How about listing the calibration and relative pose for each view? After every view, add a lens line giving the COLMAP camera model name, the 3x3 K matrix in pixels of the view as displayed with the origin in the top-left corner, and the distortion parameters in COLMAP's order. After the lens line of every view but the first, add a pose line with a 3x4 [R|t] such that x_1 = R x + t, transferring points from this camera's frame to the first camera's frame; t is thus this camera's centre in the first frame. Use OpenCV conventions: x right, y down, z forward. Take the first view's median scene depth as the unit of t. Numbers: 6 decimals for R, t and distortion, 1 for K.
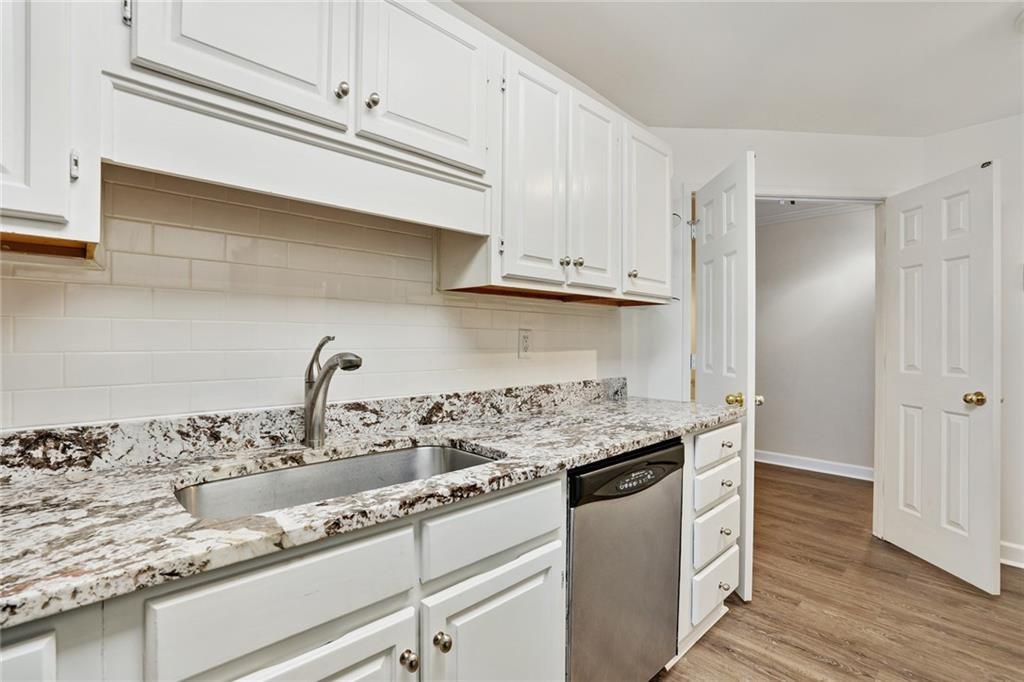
lens RADIAL K [[490.7, 0, 510.6], [0, 490.7, 342.3], [0, 0, 1]] dist [-0.033797, 0.002406]
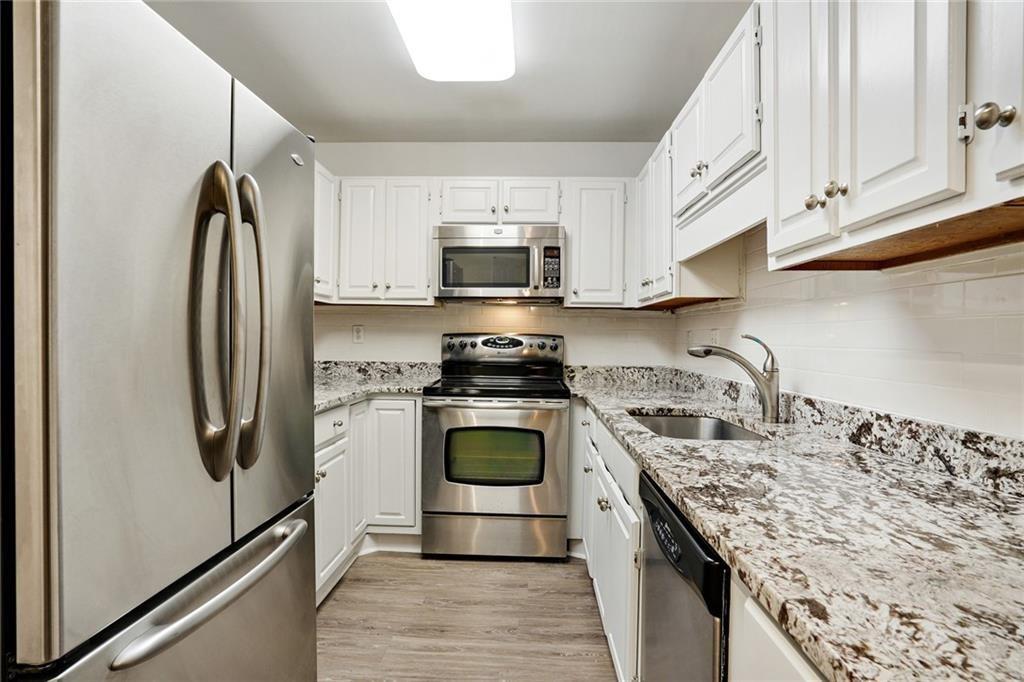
lens RADIAL K [[529.2, 0, 510.0], [0, 529.2, 340.3], [0, 0, 1]] dist [-0.031158, 0.005228]
pose [[-0.733183, -0.008844, -0.679974, 0.784716], [-0.012539, 0.999921, 0.000515, 0.005401], [0.679916, 0.008904, -0.733236, 1.183698]]
